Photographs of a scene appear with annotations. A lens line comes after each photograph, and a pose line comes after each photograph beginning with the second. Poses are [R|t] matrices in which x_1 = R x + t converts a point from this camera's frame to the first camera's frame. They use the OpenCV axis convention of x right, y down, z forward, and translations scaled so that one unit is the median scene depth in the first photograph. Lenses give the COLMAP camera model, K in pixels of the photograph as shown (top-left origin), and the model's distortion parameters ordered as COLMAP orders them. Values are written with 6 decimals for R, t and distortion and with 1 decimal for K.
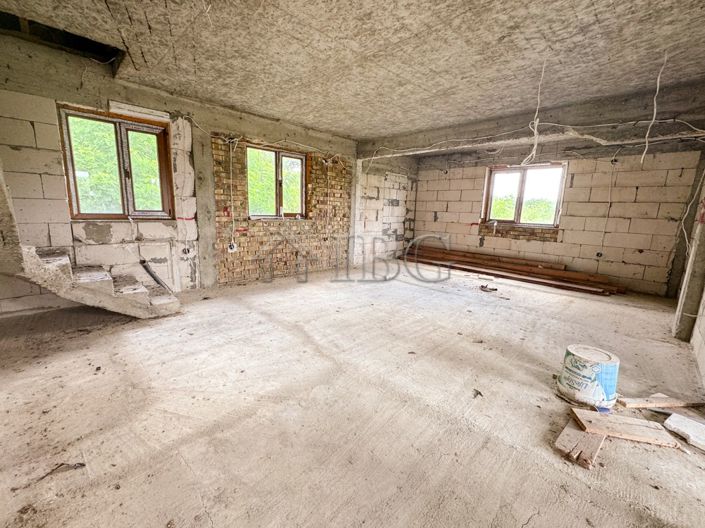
lens RADIAL K [[298.2, 0, 352.5], [0, 298.2, 264.0], [0, 0, 1]] dist [-0.002139, 0.000163]
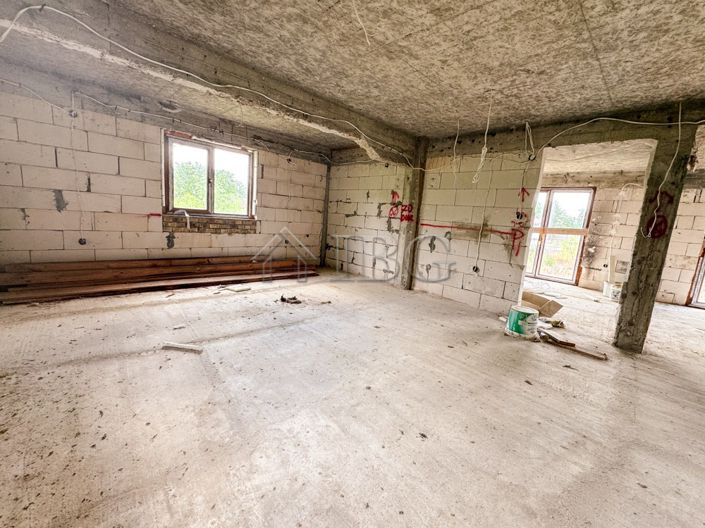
lens RADIAL K [[298.2, 0, 352.5], [0, 298.2, 264.0], [0, 0, 1]] dist [-0.002139, 0.000163]
pose [[0.012826, -0.195078, 0.980704, -0.595238], [0.100481, 0.976071, 0.192842, -0.273508], [-0.994856, 0.096069, 0.032121, 1.365260]]
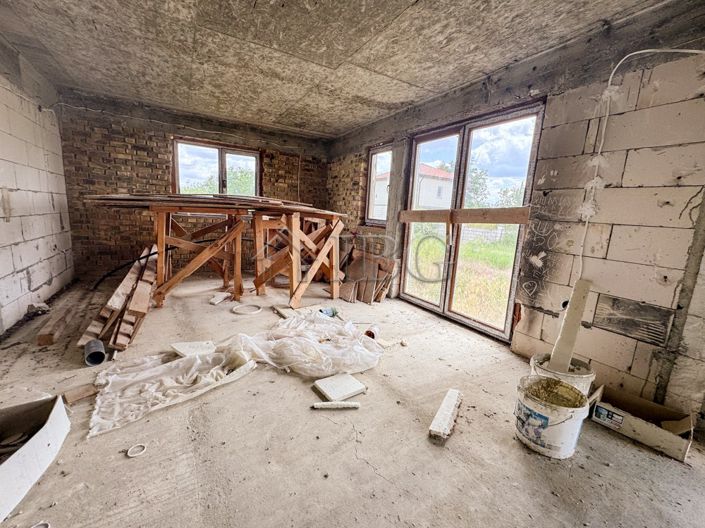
lens RADIAL K [[298.2, 0, 352.5], [0, 298.2, 264.0], [0, 0, 1]] dist [-0.002139, 0.000163]
pose [[0.248891, -0.191771, 0.949356, -0.346198], [0.131554, 0.977811, 0.163030, -0.213850], [-0.959556, 0.084315, 0.268596, 1.085816]]
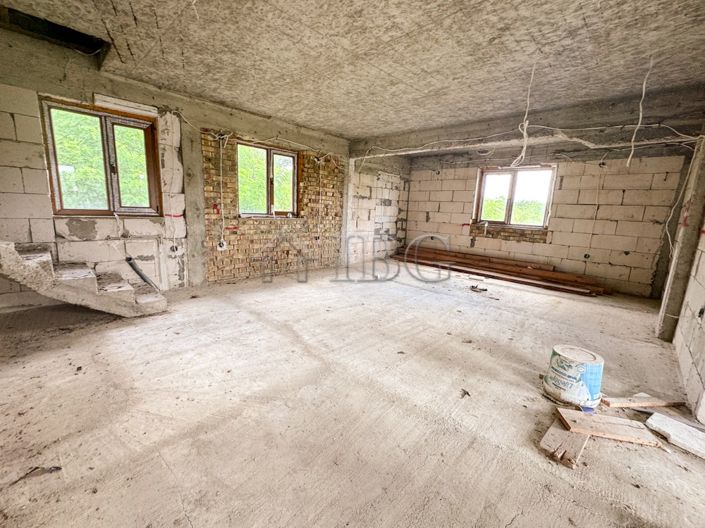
lens RADIAL K [[298.2, 0, 352.5], [0, 298.2, 264.0], [0, 0, 1]] dist [-0.002139, 0.000163]
pose [[0.999675, 0.008769, 0.023930, 0.009018], [-0.008829, 0.999958, 0.002379, -0.000545], [-0.023908, -0.002590, 0.999711, 0.004436]]
